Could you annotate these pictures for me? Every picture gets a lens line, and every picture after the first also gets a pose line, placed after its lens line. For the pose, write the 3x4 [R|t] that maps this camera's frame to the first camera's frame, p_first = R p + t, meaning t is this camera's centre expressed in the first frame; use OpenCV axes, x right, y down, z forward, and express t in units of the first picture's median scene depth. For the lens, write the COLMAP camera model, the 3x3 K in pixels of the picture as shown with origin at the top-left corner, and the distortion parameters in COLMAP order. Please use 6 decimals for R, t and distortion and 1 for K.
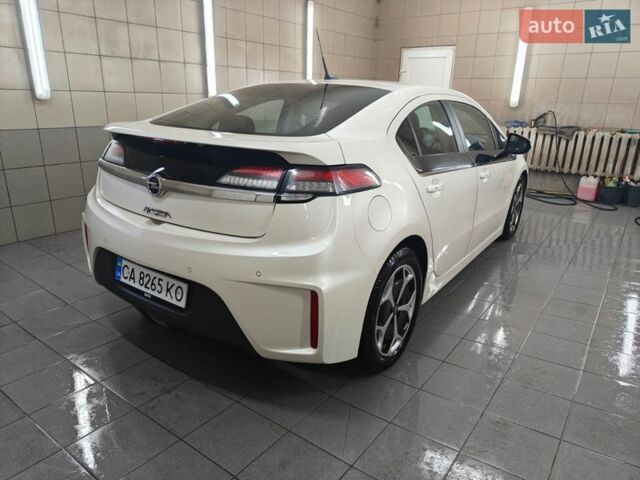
lens RADIAL K [[448.9, 0, 316.8], [0, 448.9, 241.7], [0, 0, 1]] dist [0.013430, 0.003060]
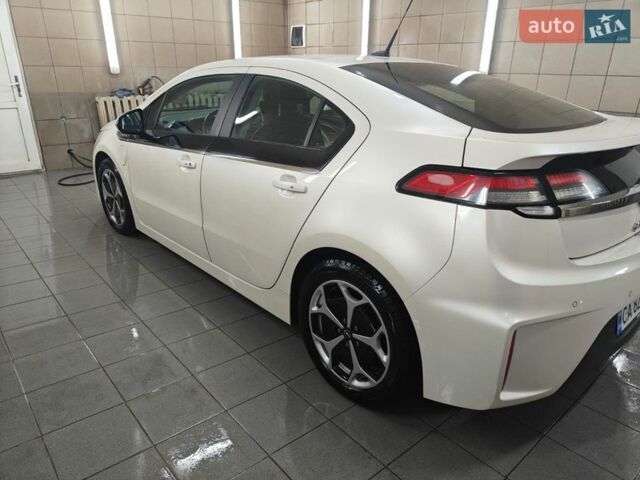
lens RADIAL K [[451.5, 0, 316.4], [0, 451.5, 240.2], [0, 0, 1]] dist [0.012448, -0.002123]
pose [[0.211933, -0.375857, 0.902117, -1.232131], [0.296966, 0.904205, 0.306961, -0.468000], [-0.931072, 0.202843, 0.303247, 1.254087]]
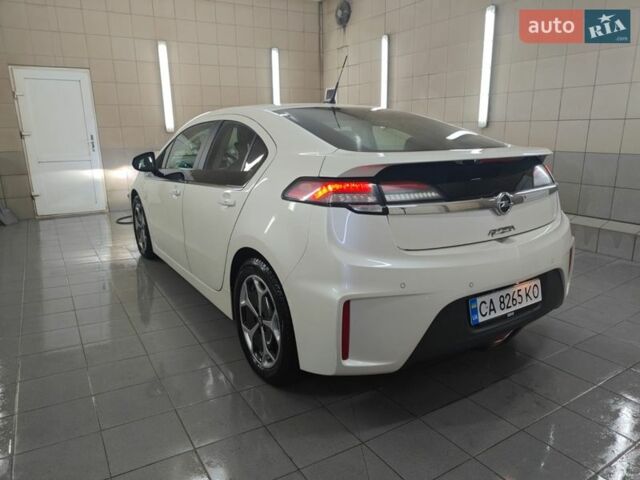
lens RADIAL K [[448.9, 0, 316.8], [0, 448.9, 241.7], [0, 0, 1]] dist [0.013430, 0.003060]
pose [[0.371618, -0.257114, 0.892072, -1.339781], [0.308728, 0.940424, 0.142441, -0.296587], [-0.875550, 0.222474, 0.428857, 0.885706]]
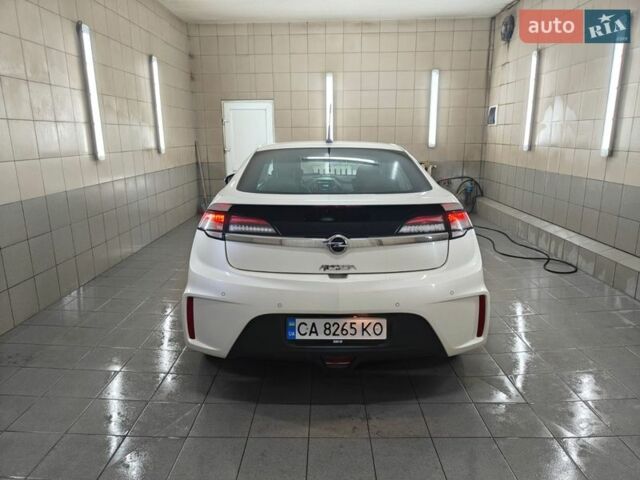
lens RADIAL K [[452.7, 0, 317.5], [0, 452.7, 240.3], [0, 0, 1]] dist [0.014180, -0.005716]
pose [[0.812113, -0.161926, 0.560583, -0.985949], [0.206478, 0.978312, -0.016535, -0.118611], [-0.545747, 0.129177, 0.827933, 0.048184]]
